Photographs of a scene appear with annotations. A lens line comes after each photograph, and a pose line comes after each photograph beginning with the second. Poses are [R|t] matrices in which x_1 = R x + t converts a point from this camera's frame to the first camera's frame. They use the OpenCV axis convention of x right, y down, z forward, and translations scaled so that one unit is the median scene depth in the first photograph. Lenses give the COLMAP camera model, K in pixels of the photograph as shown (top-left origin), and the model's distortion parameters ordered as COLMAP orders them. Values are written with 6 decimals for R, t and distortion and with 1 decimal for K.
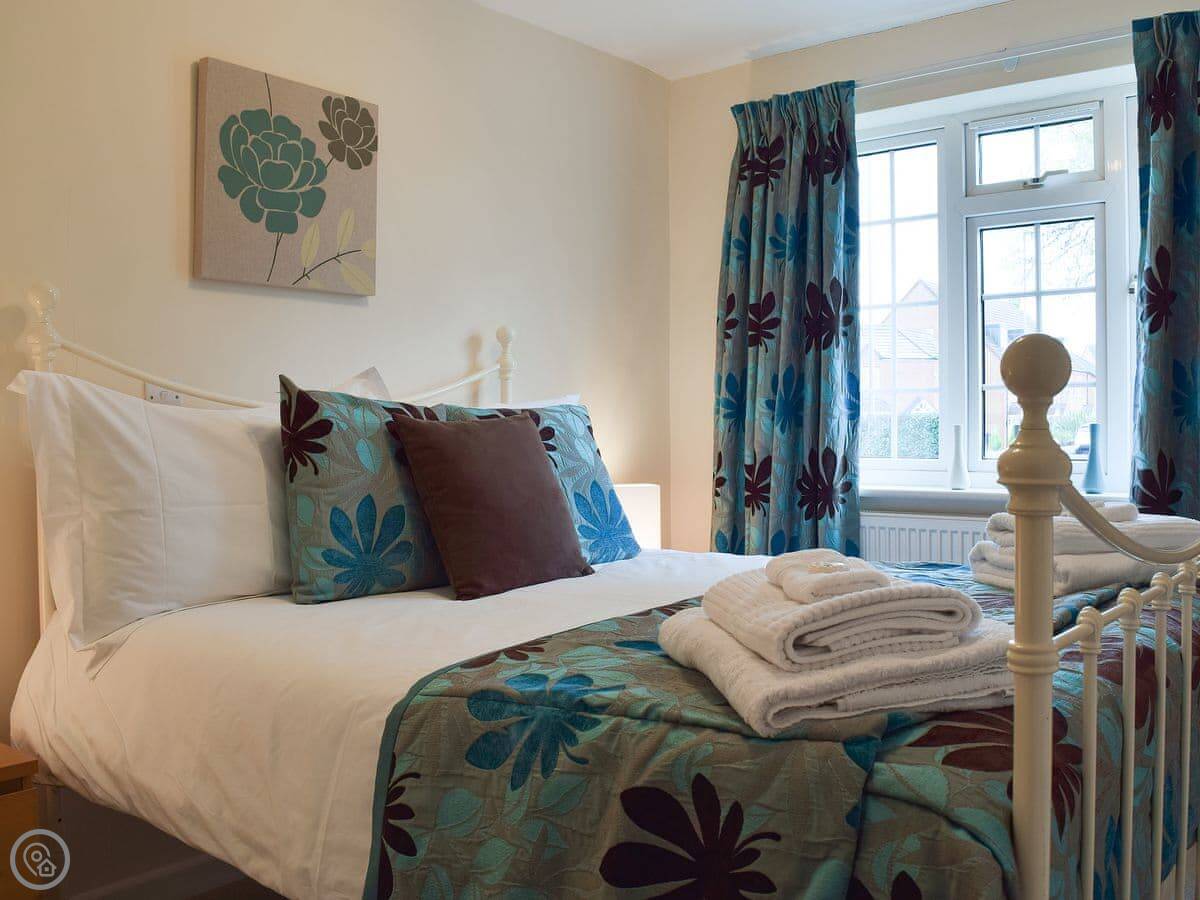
lens RADIAL K [[1087.7, 0, 600.0], [0, 1087.7, 450.0], [0, 0, 1]] dist [-0.095586, 0.021547]
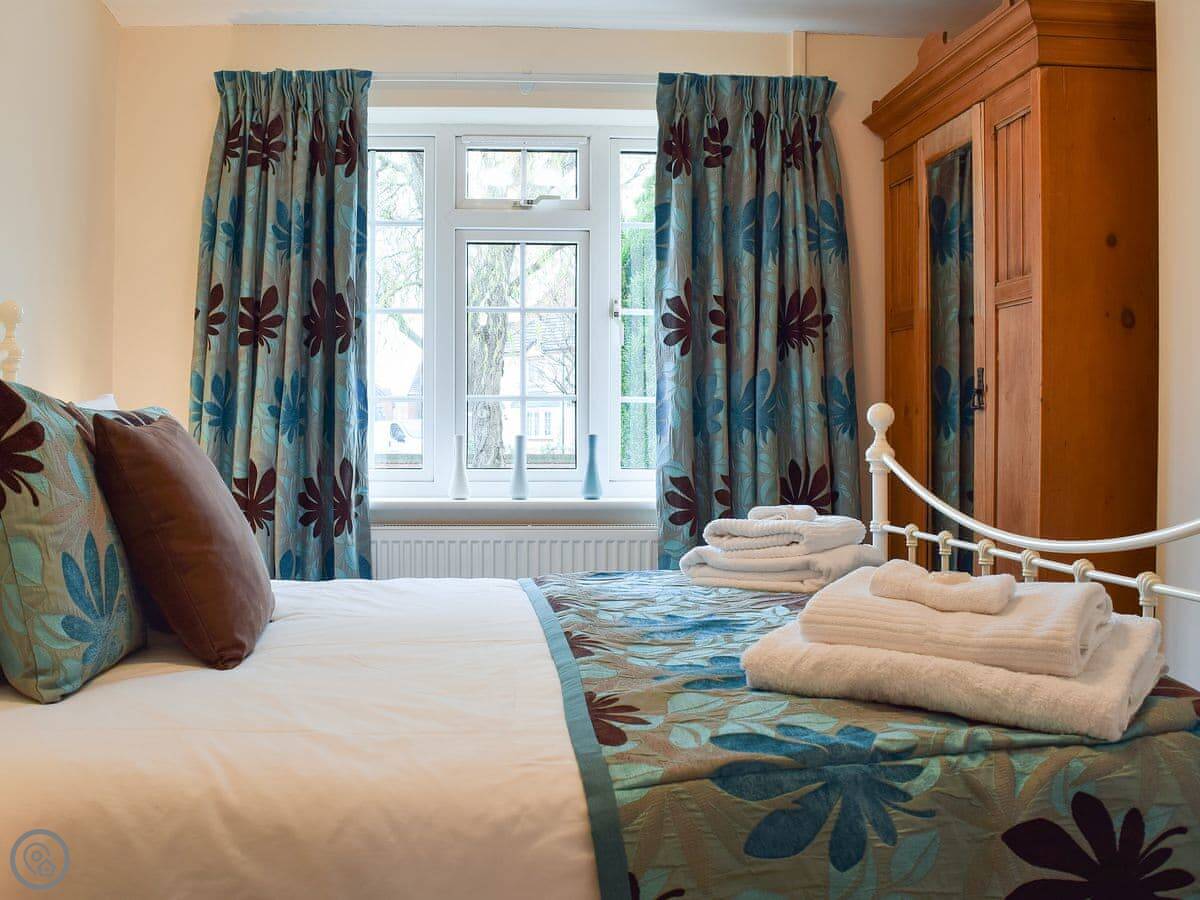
lens RADIAL K [[1087.7, 0, 600.0], [0, 1087.7, 450.0], [0, 0, 1]] dist [-0.095586, 0.021547]
pose [[0.744291, -0.002060, 0.667852, -0.248269], [0.007659, 0.999956, -0.005451, -0.002809], [-0.667812, 0.009172, 0.744274, 0.161318]]
